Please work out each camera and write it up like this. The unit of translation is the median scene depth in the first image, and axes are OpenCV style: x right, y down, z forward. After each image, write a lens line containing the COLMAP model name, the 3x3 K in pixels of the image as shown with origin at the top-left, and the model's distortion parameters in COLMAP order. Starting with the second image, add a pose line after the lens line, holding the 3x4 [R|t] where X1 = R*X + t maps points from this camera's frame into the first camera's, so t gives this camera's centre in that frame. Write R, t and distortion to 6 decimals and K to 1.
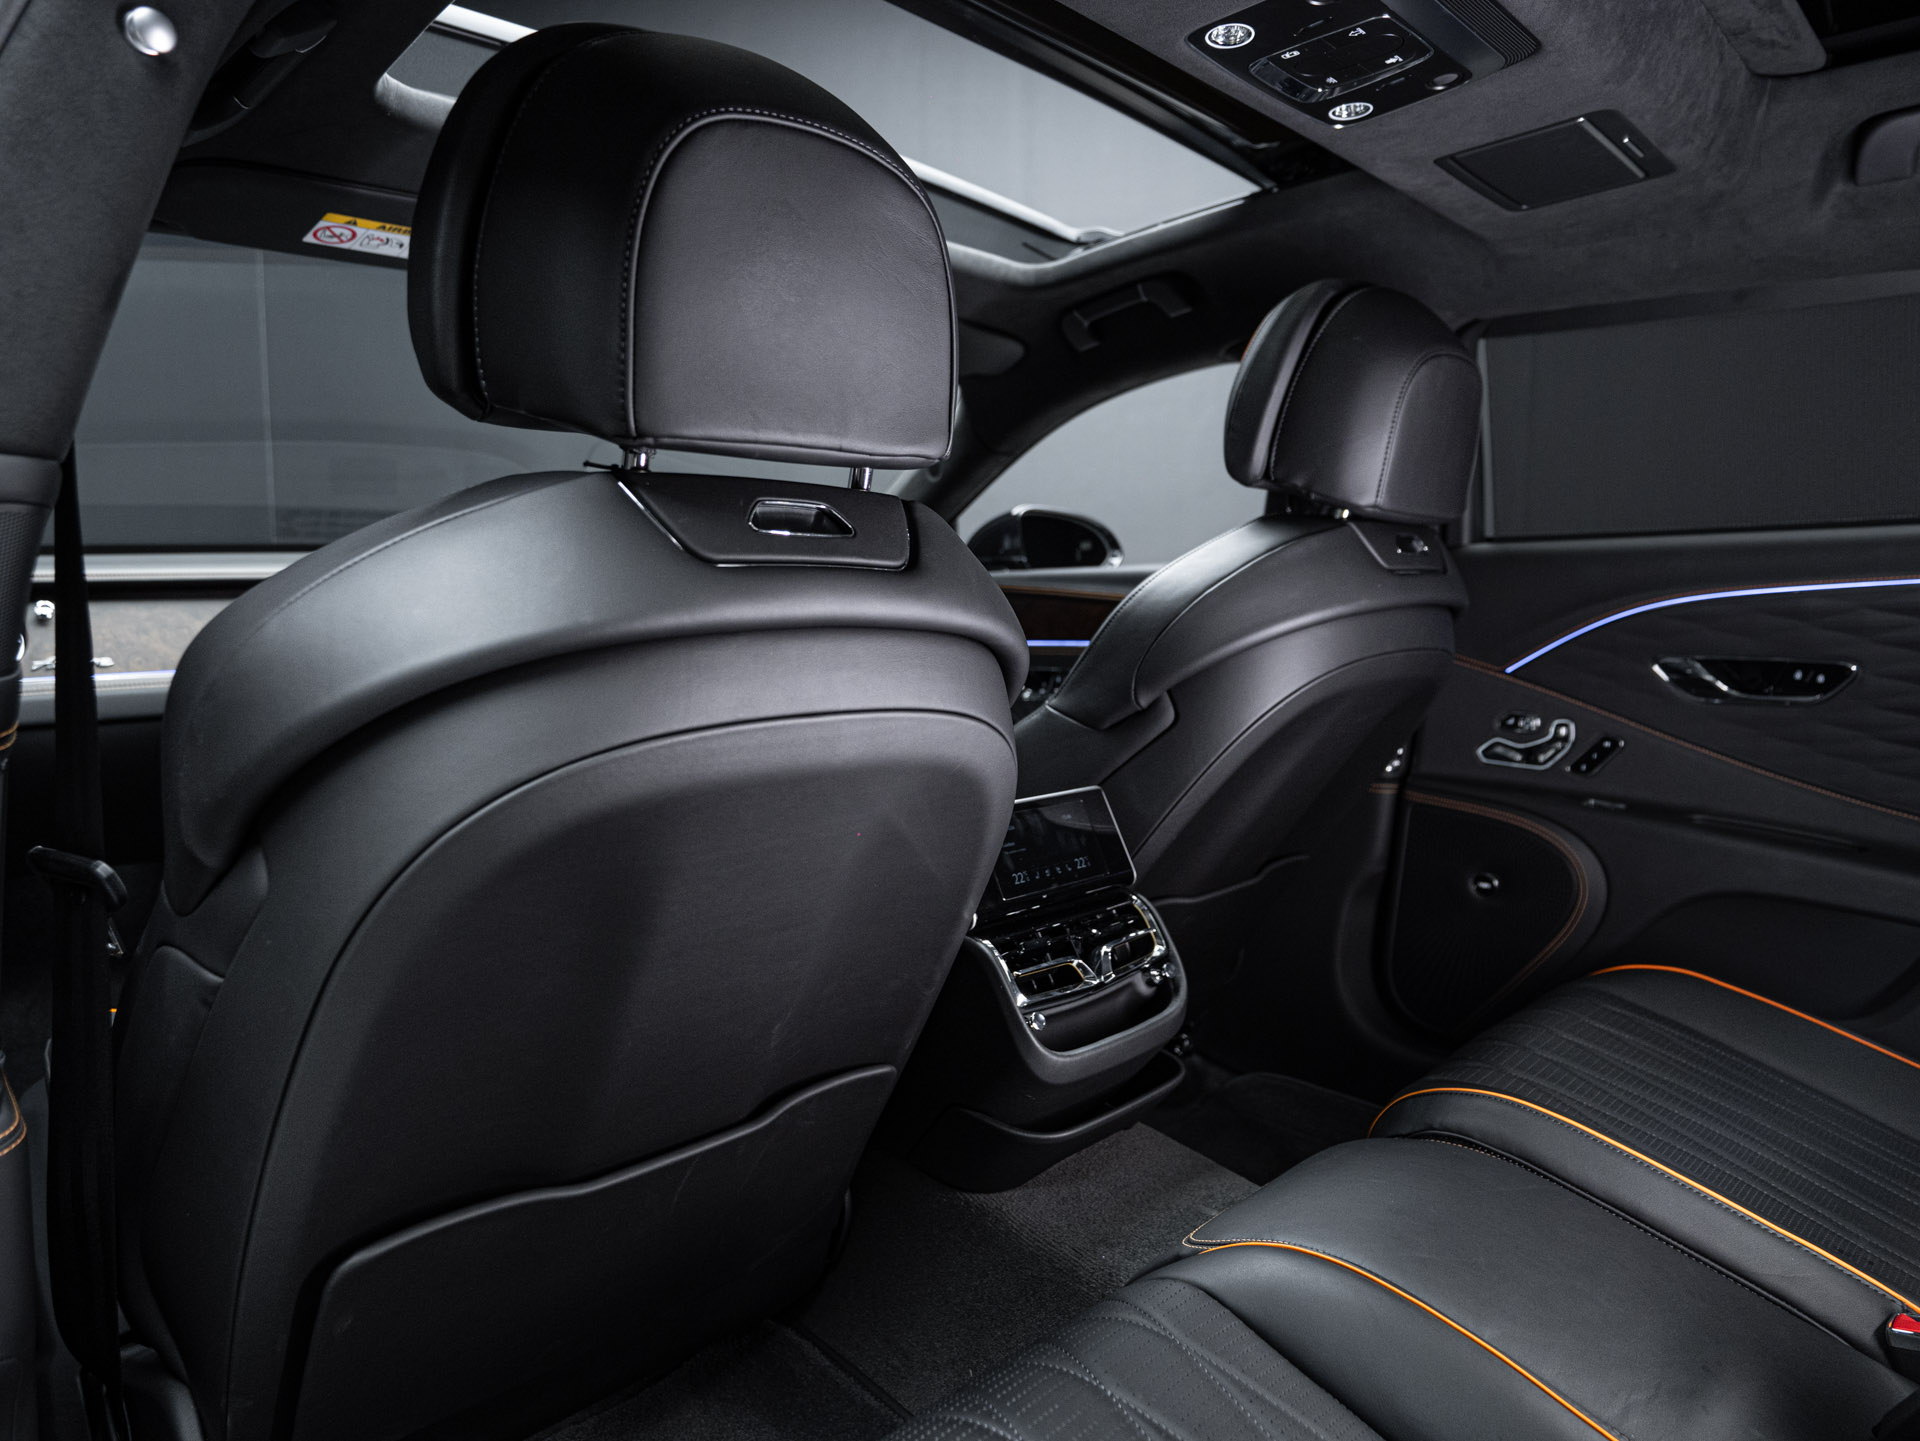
lens RADIAL K [[1195.1, 0, 960.0], [0, 1195.1, 720.5], [0, 0, 1]] dist [-0.073844, 0.063002]
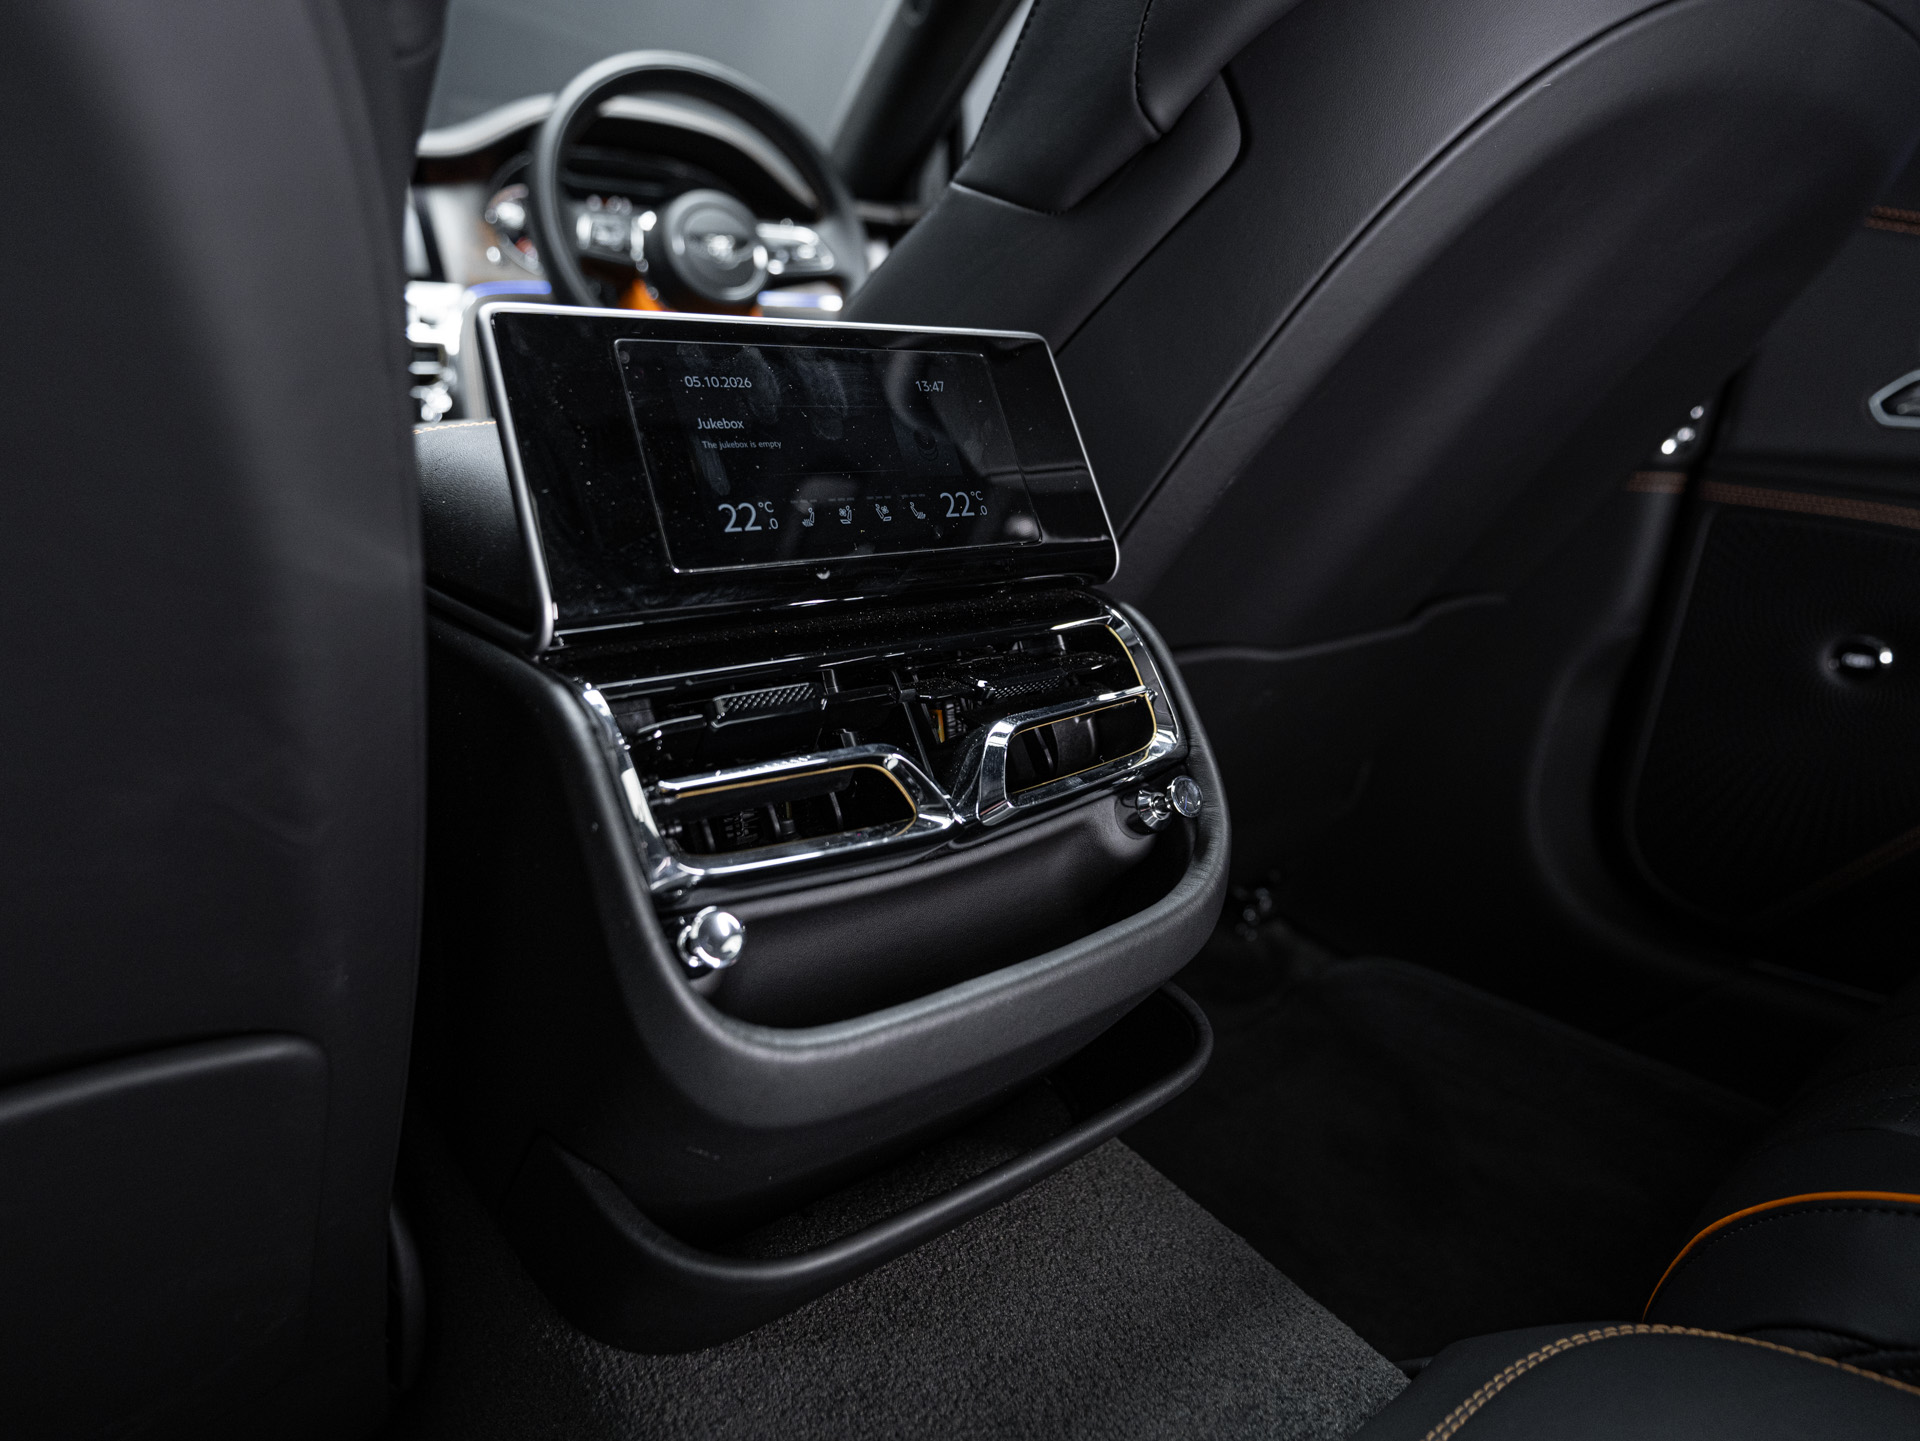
lens RADIAL K [[1195.1, 0, 960.0], [0, 1195.1, 720.5], [0, 0, 1]] dist [-0.073844, 0.063002]
pose [[0.994740, 0.038901, -0.094762, 0.137926], [-0.023126, 0.986486, 0.162208, 0.124286], [0.099792, -0.159163, 0.982196, 0.613819]]
